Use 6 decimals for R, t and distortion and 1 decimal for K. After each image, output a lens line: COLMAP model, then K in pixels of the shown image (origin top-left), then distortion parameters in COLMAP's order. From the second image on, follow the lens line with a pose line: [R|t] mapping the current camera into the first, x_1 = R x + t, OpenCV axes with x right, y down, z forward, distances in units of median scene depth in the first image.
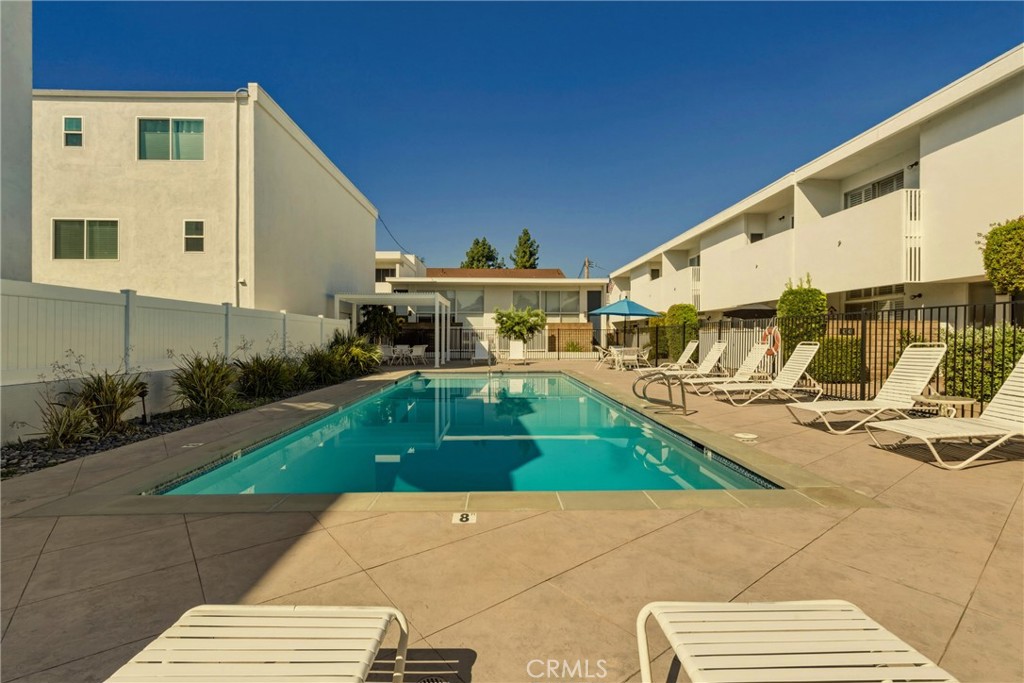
lens RADIAL K [[466.7, 0, 509.5], [0, 466.7, 342.6], [0, 0, 1]] dist [0.013285, 0.000838]
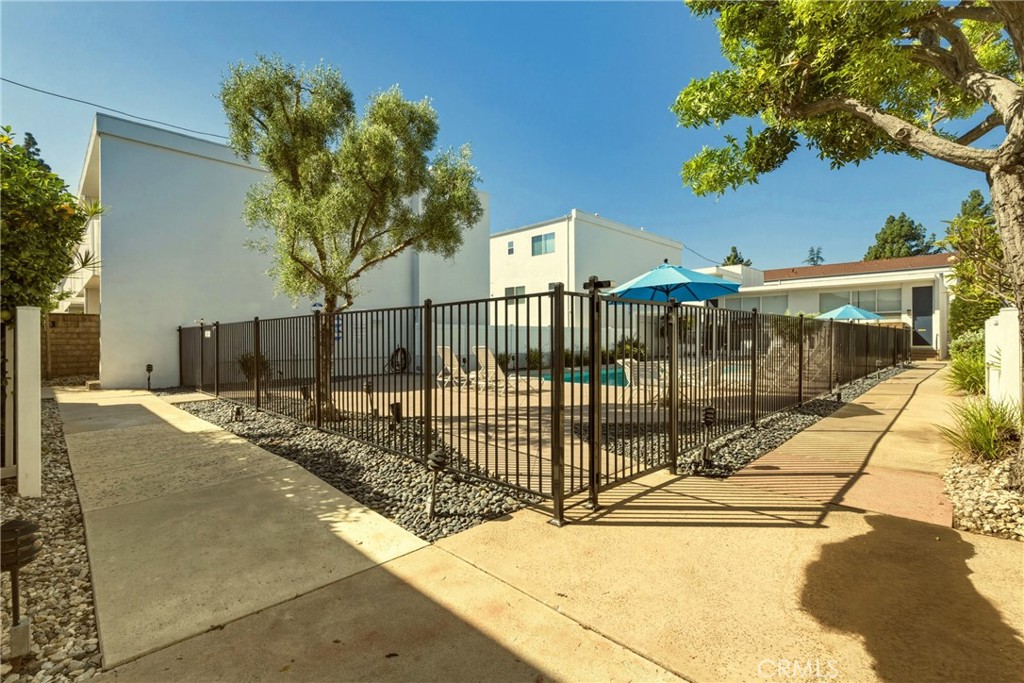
lens RADIAL K [[466.7, 0, 512.6], [0, 466.7, 343.2], [0, 0, 1]] dist [0.013285, 0.000838]
pose [[0.688920, 0.001533, -0.724836, 0.649808], [0.000493, 0.999997, 0.002584, -0.009840], [0.724837, -0.002137, 0.688917, -0.481951]]
